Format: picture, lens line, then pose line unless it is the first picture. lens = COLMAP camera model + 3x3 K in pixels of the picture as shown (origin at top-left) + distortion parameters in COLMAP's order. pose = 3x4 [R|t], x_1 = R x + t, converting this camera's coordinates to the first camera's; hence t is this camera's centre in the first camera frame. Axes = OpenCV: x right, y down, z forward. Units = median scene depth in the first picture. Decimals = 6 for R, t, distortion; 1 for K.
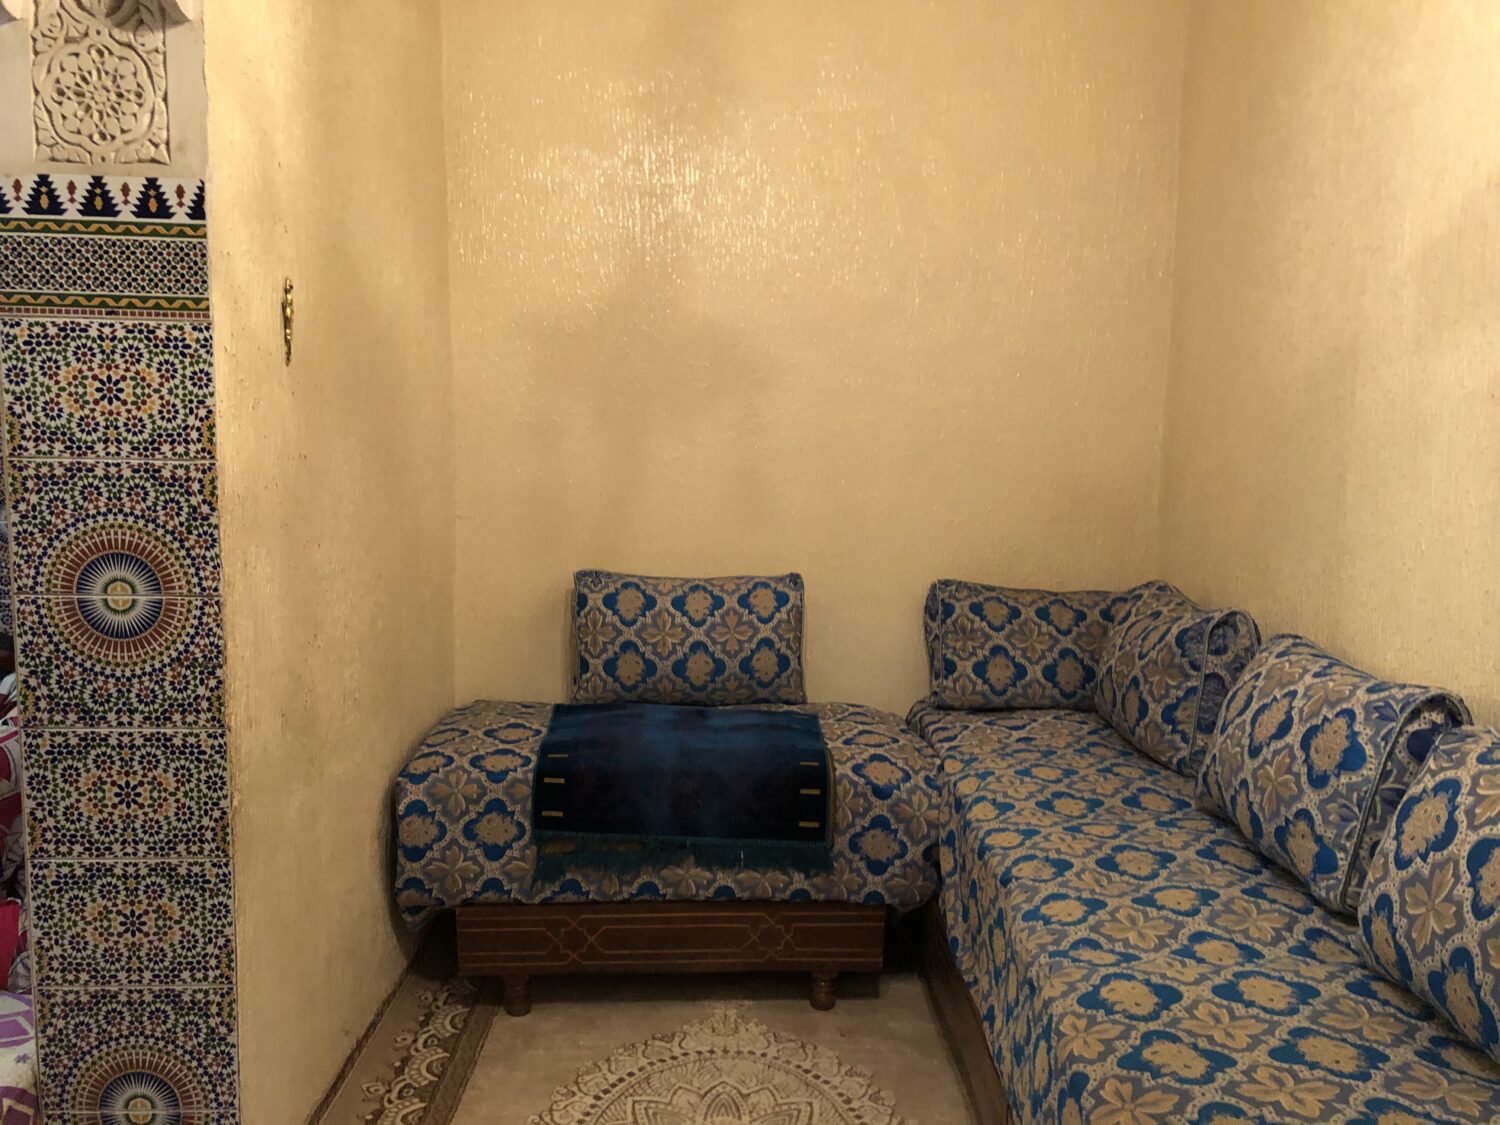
lens RADIAL K [[1225.2, 0, 758.9], [0, 1225.2, 560.6], [0, 0, 1]] dist [0.048691, -0.050994]
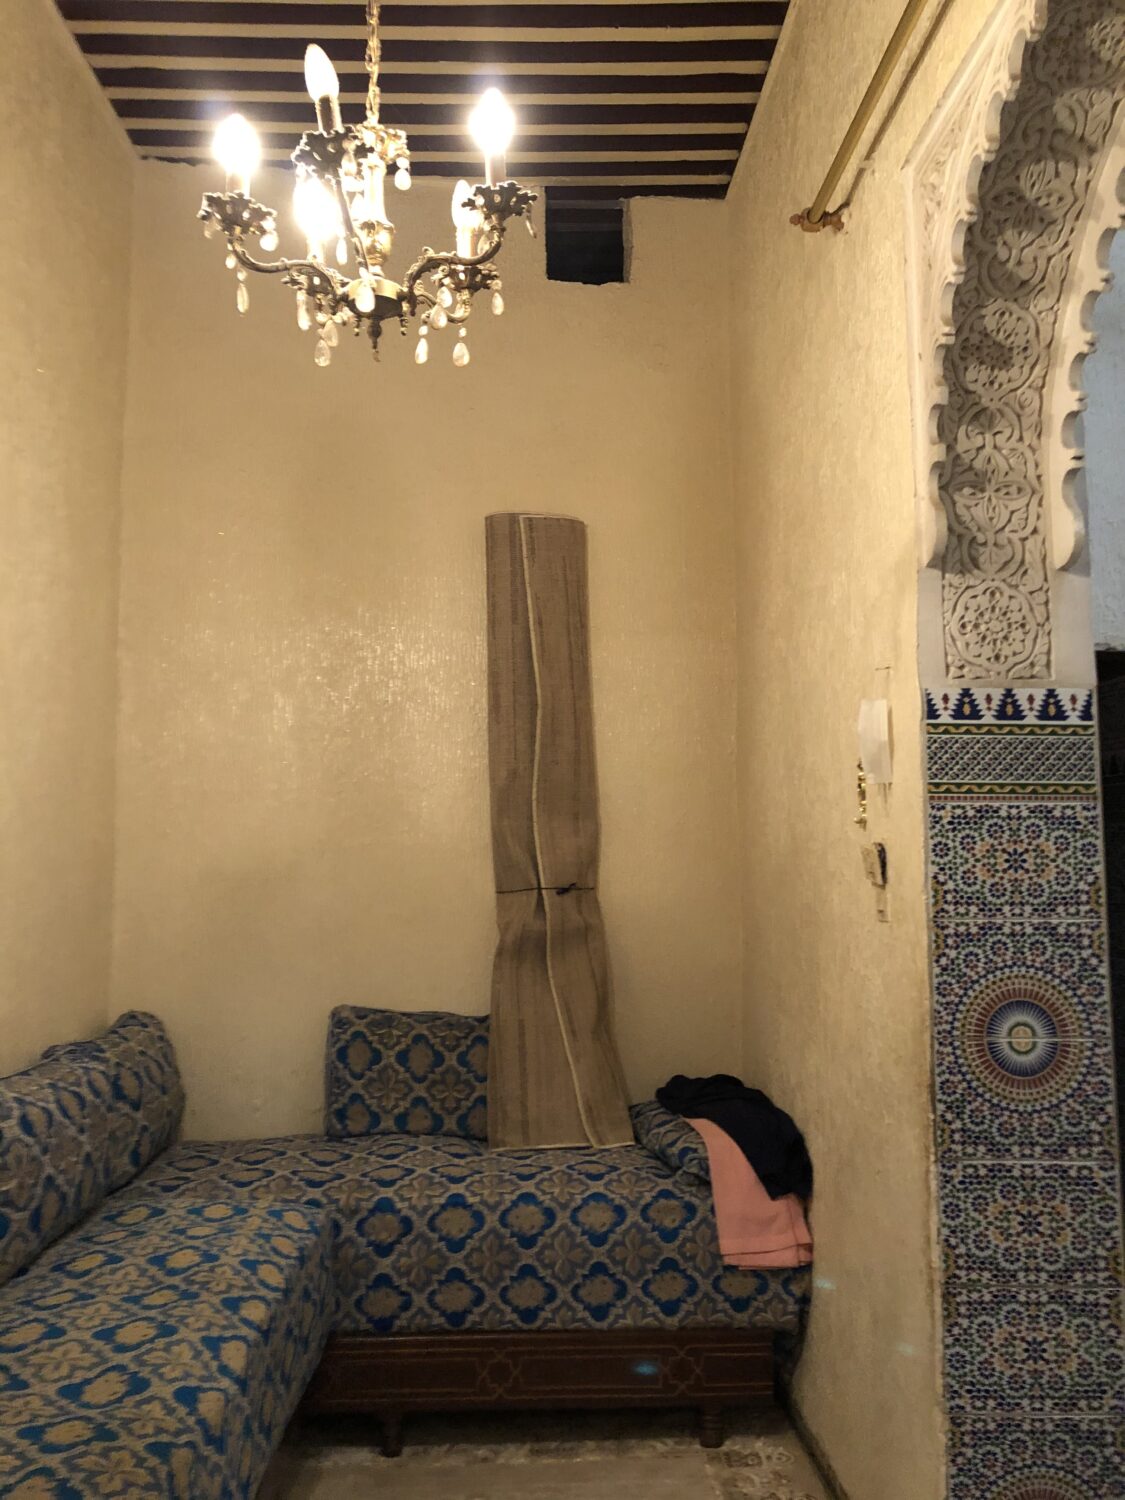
lens RADIAL K [[1225.2, 0, 610.7], [0, 1225.2, 763.6], [0, 0, 1]] dist [0.048691, -0.050994]
pose [[0.999036, -0.019145, -0.039497, -0.855136], [0.009991, 0.975428, -0.220092, 0.027952], [0.042740, 0.219486, 0.974679, -0.192269]]
